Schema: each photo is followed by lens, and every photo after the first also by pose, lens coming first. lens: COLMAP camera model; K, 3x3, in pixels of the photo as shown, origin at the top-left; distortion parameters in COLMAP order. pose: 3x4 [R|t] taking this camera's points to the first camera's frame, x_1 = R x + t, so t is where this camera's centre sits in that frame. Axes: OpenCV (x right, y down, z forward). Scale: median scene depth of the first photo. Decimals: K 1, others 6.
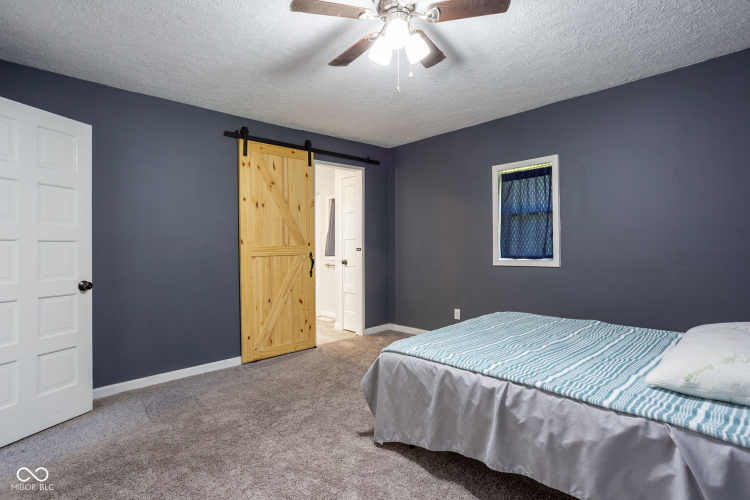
lens RADIAL K [[371.4, 0, 369.3], [0, 371.4, 251.2], [0, 0, 1]] dist [-0.002675, 0.000191]
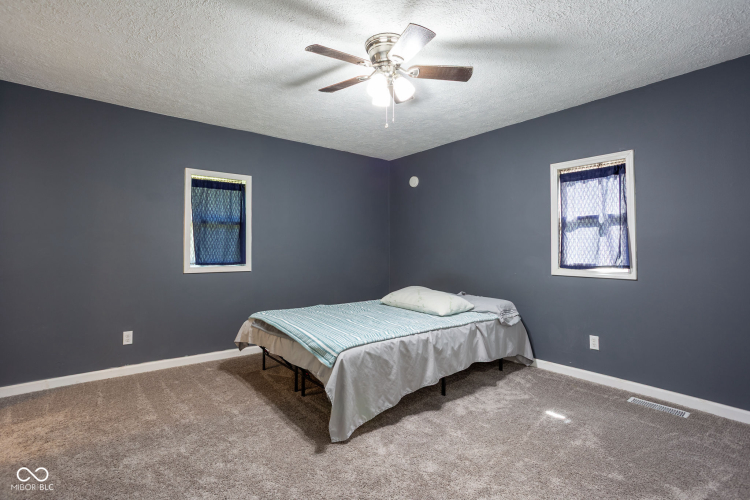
lens RADIAL K [[371.4, 0, 369.4], [0, 371.4, 248.0], [0, 0, 1]] dist [-0.002675, 0.000191]
pose [[0.088358, 0.021366, 0.995860, -0.639528], [0.010200, 0.999698, -0.022354, -0.000011], [-0.996037, 0.012133, 0.088114, 0.522405]]
